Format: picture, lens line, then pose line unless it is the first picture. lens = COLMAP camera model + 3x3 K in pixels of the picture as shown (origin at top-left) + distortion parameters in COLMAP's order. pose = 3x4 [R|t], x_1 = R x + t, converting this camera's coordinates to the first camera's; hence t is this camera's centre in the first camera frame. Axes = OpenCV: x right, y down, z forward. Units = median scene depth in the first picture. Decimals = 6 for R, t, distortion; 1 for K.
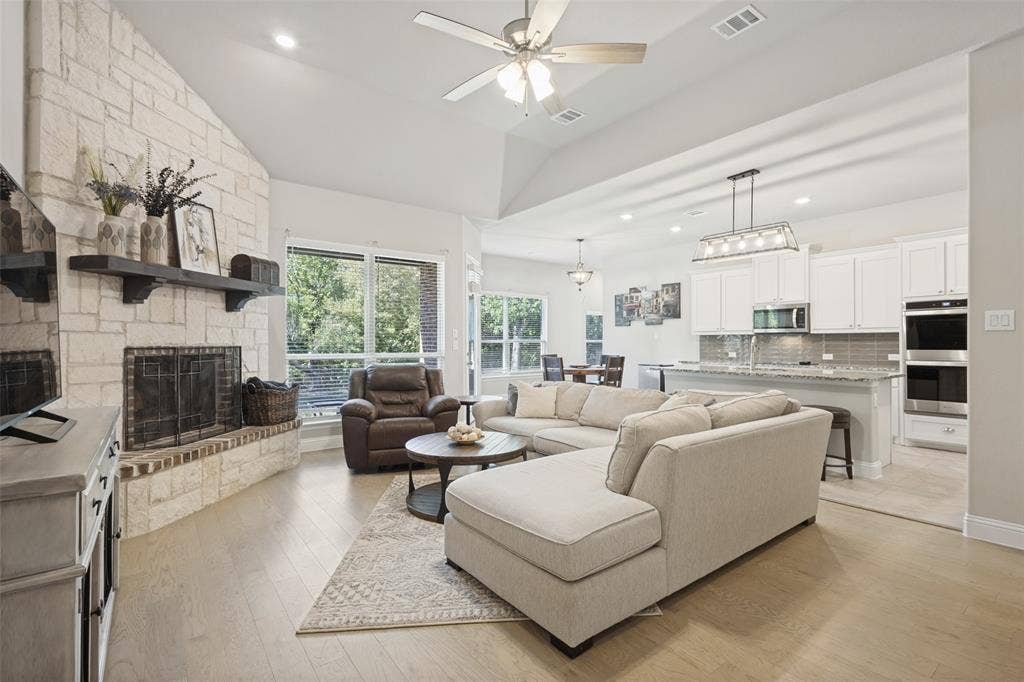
lens RADIAL K [[469.8, 0, 510.4], [0, 469.8, 338.8], [0, 0, 1]] dist [0.010024, -0.001726]
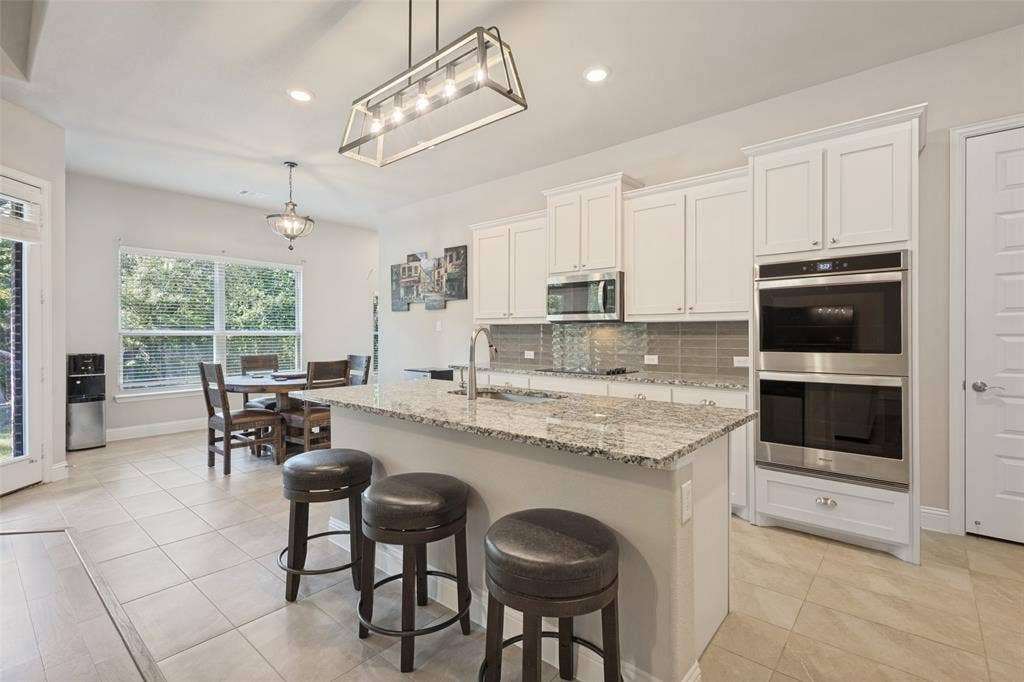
lens RADIAL K [[469.8, 0, 511.8], [0, 469.8, 335.5], [0, 0, 1]] dist [0.010024, -0.001726]
pose [[0.977052, -0.000294, 0.213001, 0.309245], [-0.002403, 0.999920, 0.012405, -0.000930], [-0.212988, -0.012632, 0.976973, 0.370289]]
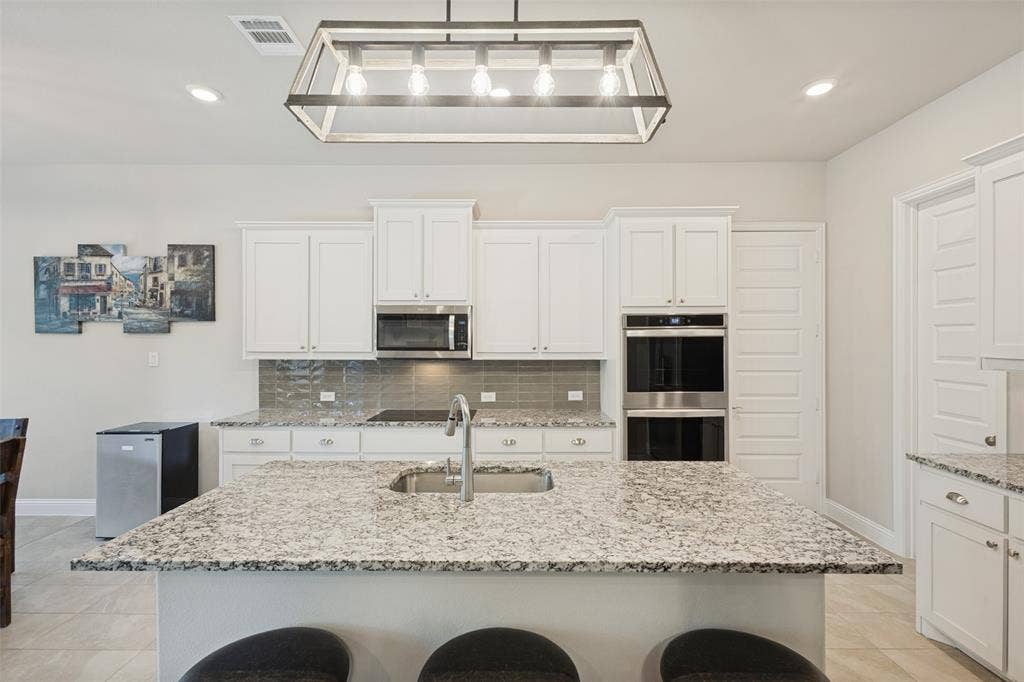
lens RADIAL K [[469.8, 0, 512.7], [0, 469.8, 338.6], [0, 0, 1]] dist [0.010024, -0.001726]
pose [[0.606858, 0.003055, 0.794805, 0.184219], [-0.007096, 0.999974, 0.001574, -0.032420], [-0.794779, -0.006595, 0.606863, 0.524882]]
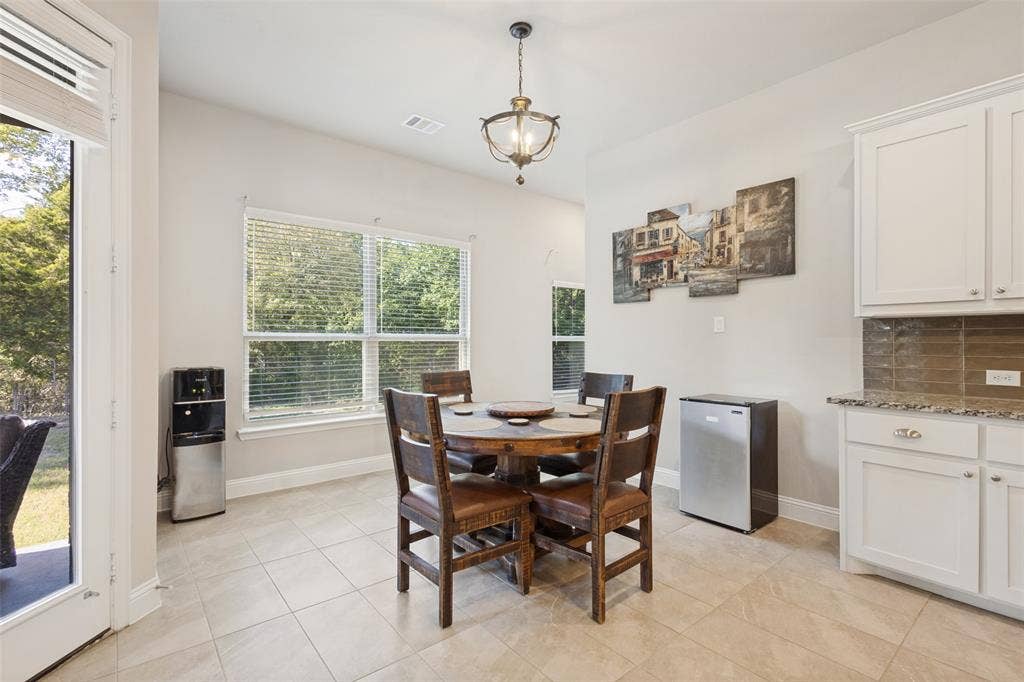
lens RADIAL K [[469.8, 0, 511.4], [0, 469.8, 341.3], [0, 0, 1]] dist [0.010024, -0.001726]
pose [[0.998936, 0.000563, 0.046109, 0.132528], [-0.000915, 0.999971, 0.007612, 0.006887], [-0.046103, -0.007646, 0.998907, 0.700730]]
